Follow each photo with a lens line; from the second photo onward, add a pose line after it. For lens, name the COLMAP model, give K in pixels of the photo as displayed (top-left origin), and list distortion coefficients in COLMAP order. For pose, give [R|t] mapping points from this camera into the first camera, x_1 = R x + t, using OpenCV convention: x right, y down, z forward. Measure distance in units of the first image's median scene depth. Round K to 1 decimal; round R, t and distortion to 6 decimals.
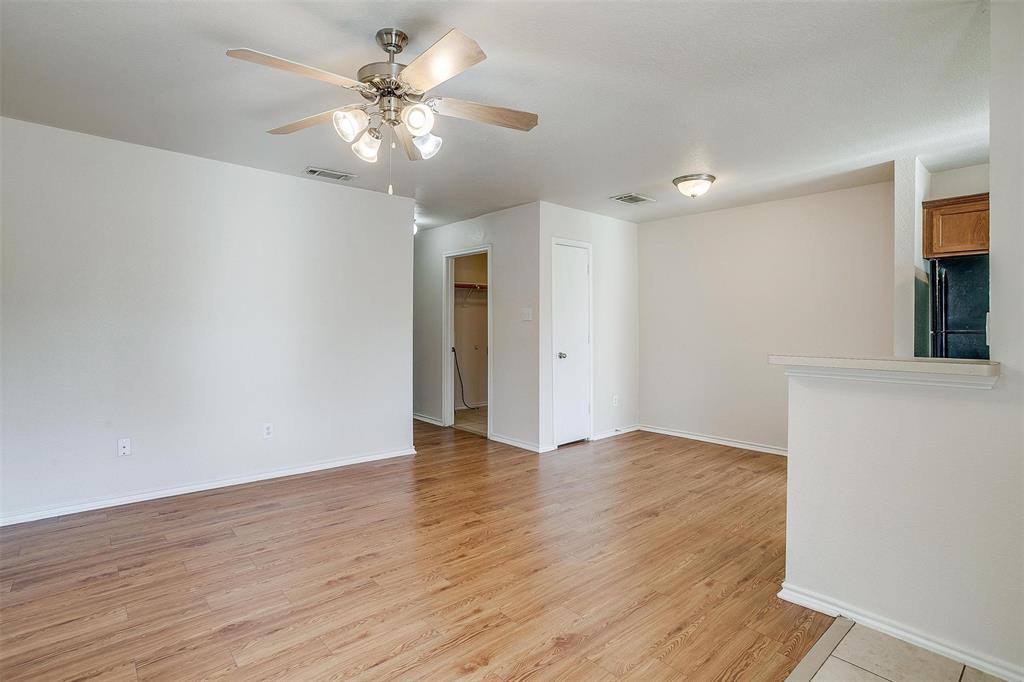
lens RADIAL K [[501.0, 0, 509.1], [0, 501.0, 326.0], [0, 0, 1]] dist [-0.049851, 0.025037]
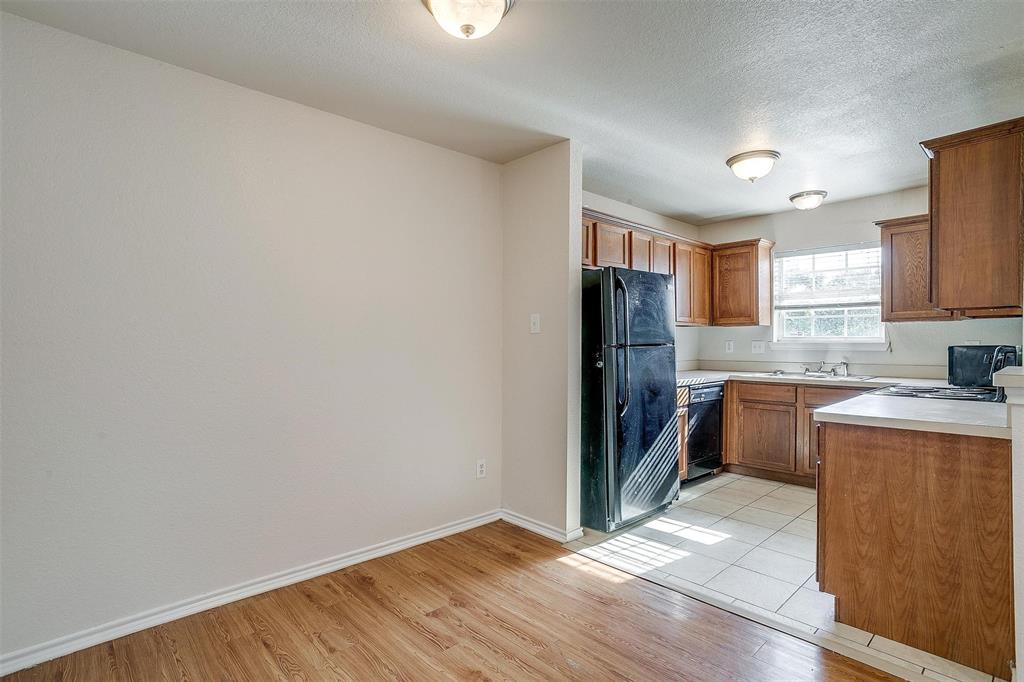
lens RADIAL K [[501.0, 0, 507.1], [0, 501.0, 349.4], [0, 0, 1]] dist [-0.049851, 0.025037]
pose [[-0.018783, -0.015146, 0.999709, -0.065539], [0.006006, 0.999866, 0.015261, 0.004491], [-0.999806, 0.006291, -0.018690, 1.297763]]
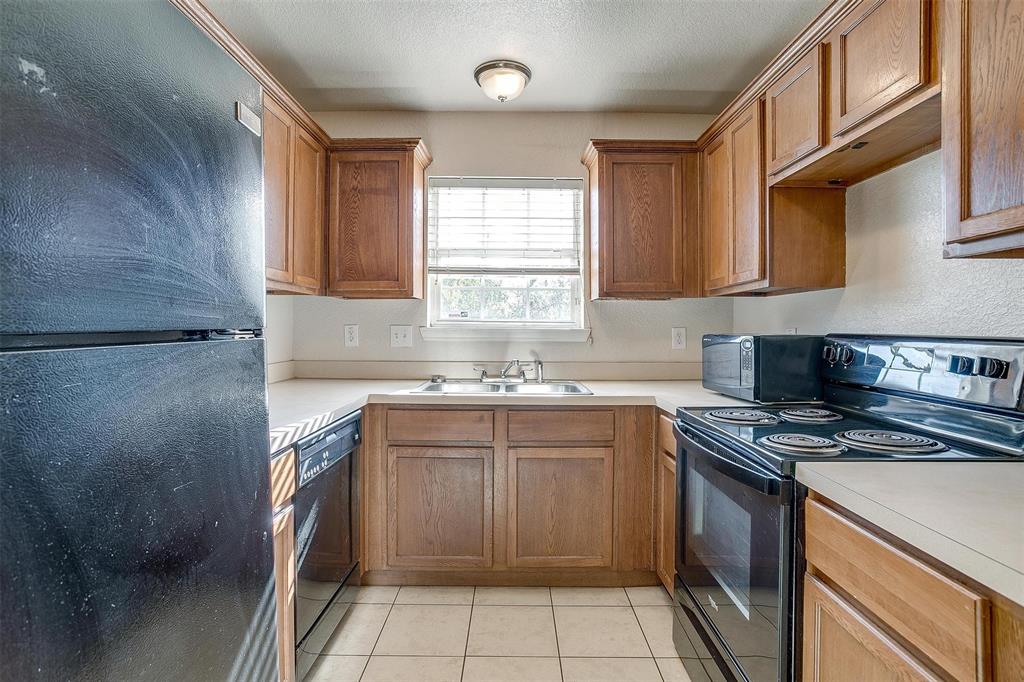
lens RADIAL K [[501.0, 0, 514.3], [0, 501.0, 328.6], [0, 0, 1]] dist [-0.049851, 0.025037]
pose [[-0.754466, -0.004438, 0.656325, 0.743210], [-0.003338, 0.999990, 0.002924, 0.008695], [-0.656331, 0.000015, -0.754473, 1.024796]]
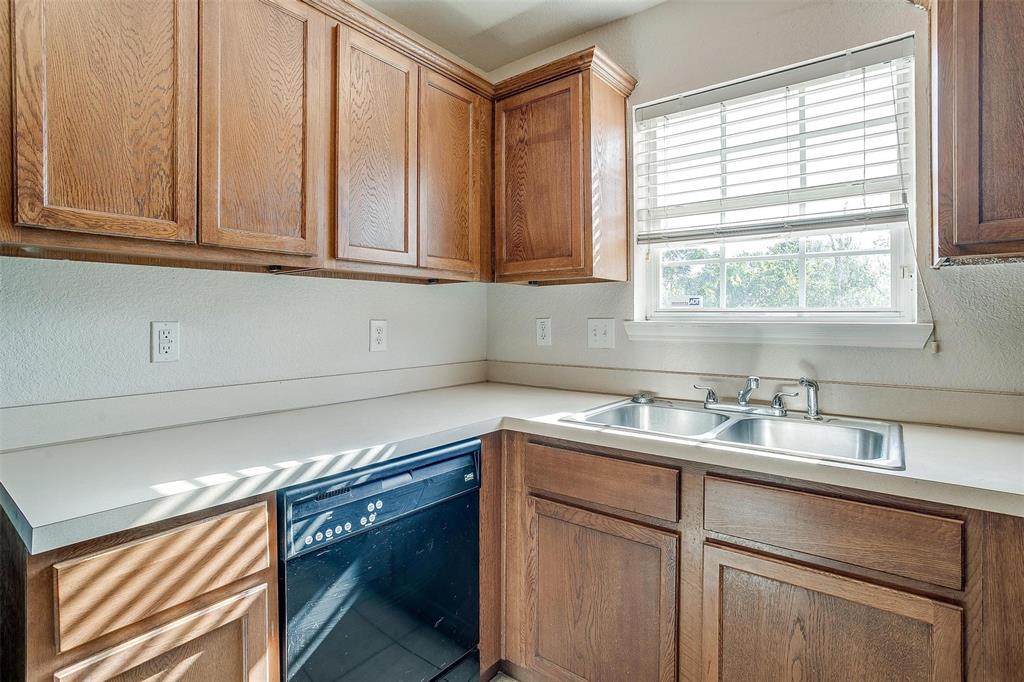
lens RADIAL K [[501.0, 0, 509.5], [0, 501.0, 317.8], [0, 0, 1]] dist [-0.049851, 0.025037]
pose [[-0.185190, 0.003430, 0.982697, 0.865958], [0.002845, 0.999992, -0.002954, 0.006794], [-0.982699, 0.002248, -0.185198, 0.711484]]
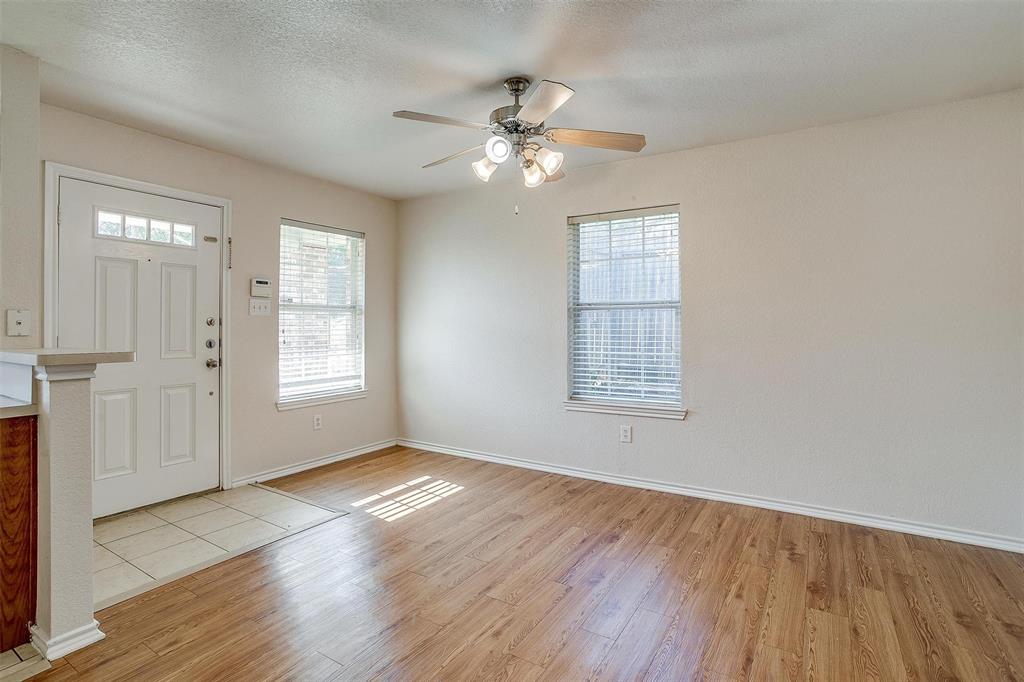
lens RADIAL K [[501.0, 0, 507.2], [0, 501.0, 324.4], [0, 0, 1]] dist [-0.049851, 0.025037]
pose [[-0.959224, -0.005963, -0.282582, 0.085879], [-0.005126, 0.999980, -0.003703, 0.005835], [0.282599, -0.002104, -0.959236, 1.457080]]
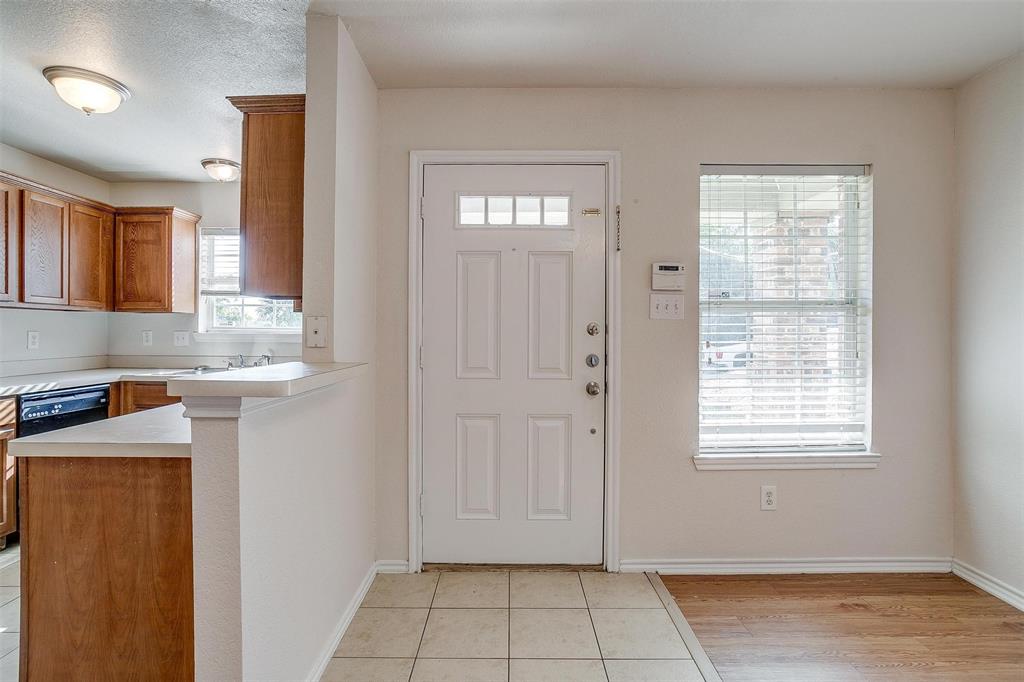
lens RADIAL K [[501.0, 0, 501.1], [0, 501.0, 334.4], [0, 0, 1]] dist [-0.049851, 0.025037]
pose [[-0.747160, -0.007317, 0.664604, -0.008234], [-0.004439, 0.999972, 0.006020, 0.003063], [-0.664630, 0.001548, -0.747171, 0.881172]]
